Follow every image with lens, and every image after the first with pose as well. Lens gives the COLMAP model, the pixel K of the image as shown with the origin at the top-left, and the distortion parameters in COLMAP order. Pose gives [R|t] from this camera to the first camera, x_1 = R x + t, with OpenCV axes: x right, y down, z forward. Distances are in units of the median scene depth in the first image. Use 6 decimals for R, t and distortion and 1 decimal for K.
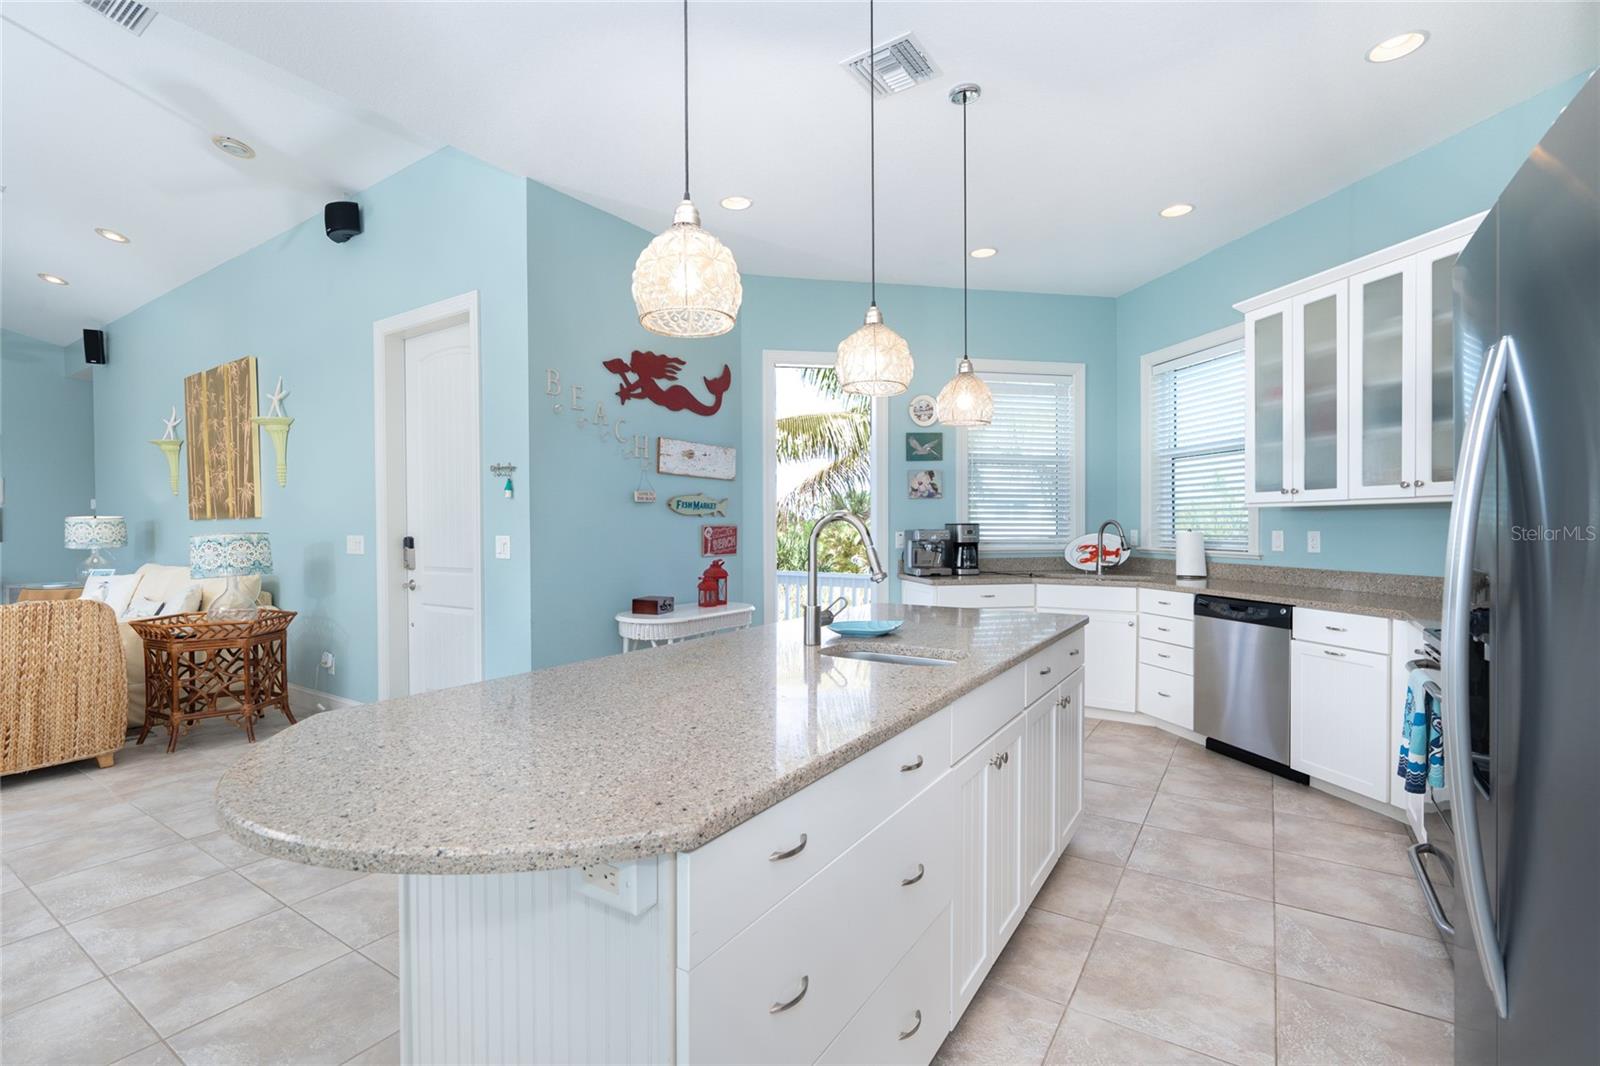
lens RADIAL K [[726.1, 0, 762.1], [0, 726.1, 535.7], [0, 0, 1]] dist [-0.000761, -0.000104]
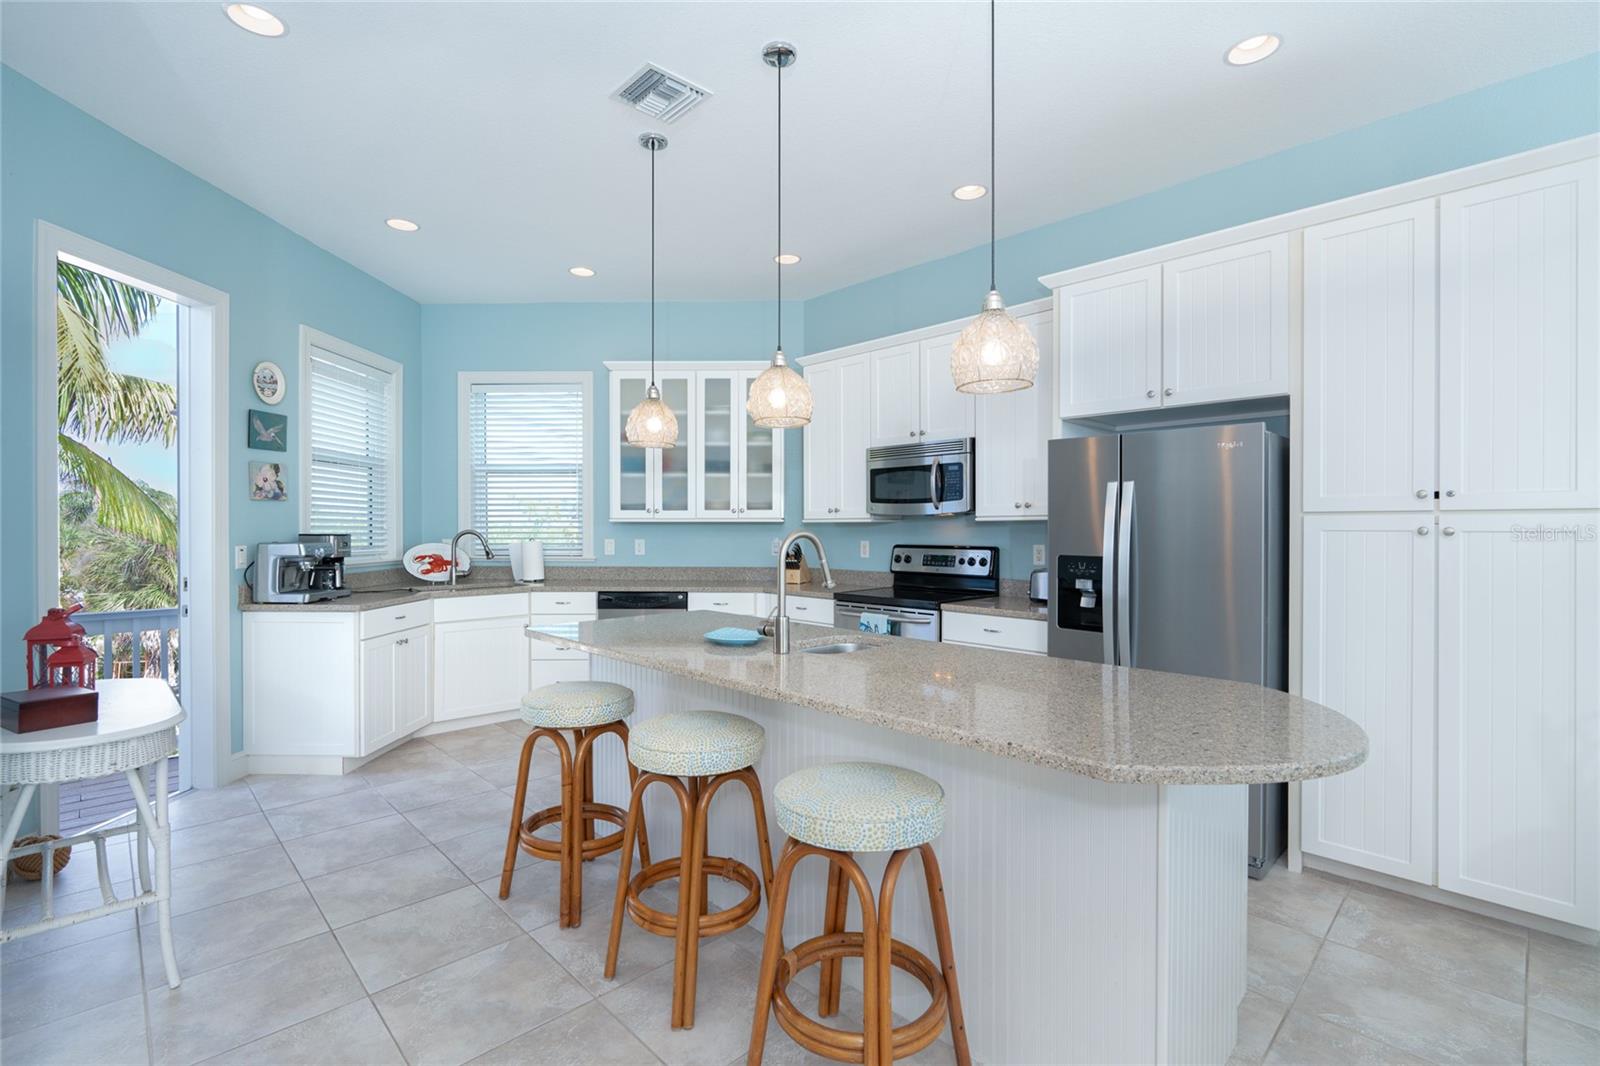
lens RADIAL K [[723.0, 0, 806.6], [0, 723.0, 531.0], [0, 0, 1]] dist [-0.001213, -0.000076]
pose [[0.195422, -0.001560, 0.980718, -0.414328], [0.011180, 0.999937, -0.000637, -0.013832], [-0.980656, 0.011089, 0.195427, 0.327011]]
